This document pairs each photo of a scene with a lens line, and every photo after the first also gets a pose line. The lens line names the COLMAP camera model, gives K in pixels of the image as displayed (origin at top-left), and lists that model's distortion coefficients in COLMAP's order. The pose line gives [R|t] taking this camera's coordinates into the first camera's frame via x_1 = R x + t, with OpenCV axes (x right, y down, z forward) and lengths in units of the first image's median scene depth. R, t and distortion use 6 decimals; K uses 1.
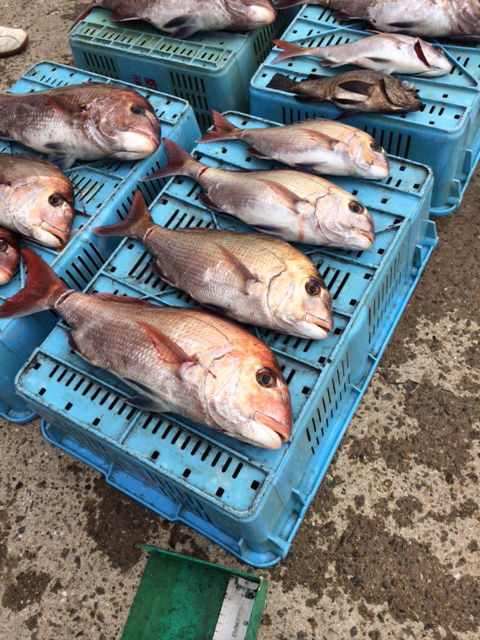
lens RADIAL K [[559.1, 0, 240.0], [0, 559.1, 320.0], [0, 0, 1]] dist [0.089376, -0.120157]
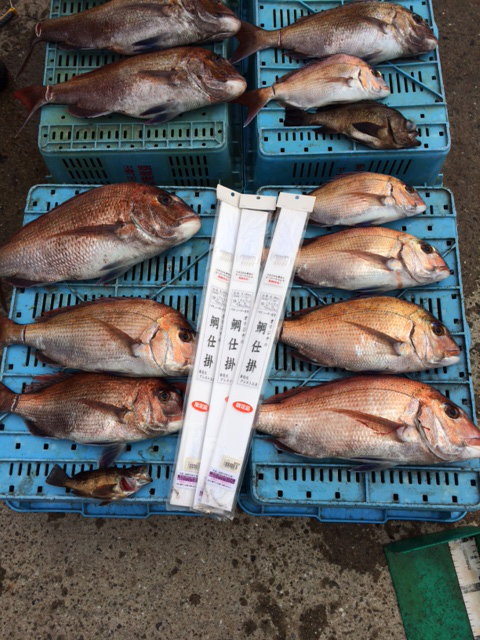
lens RADIAL K [[559.1, 0, 240.0], [0, 559.1, 320.0], [0, 0, 1]] dist [0.089376, -0.120157]
pose [[0.870732, -0.422987, 0.250815, -0.541568], [0.363271, 0.897045, 0.251684, -0.523006], [-0.331451, -0.128035, 0.934744, -0.067992]]
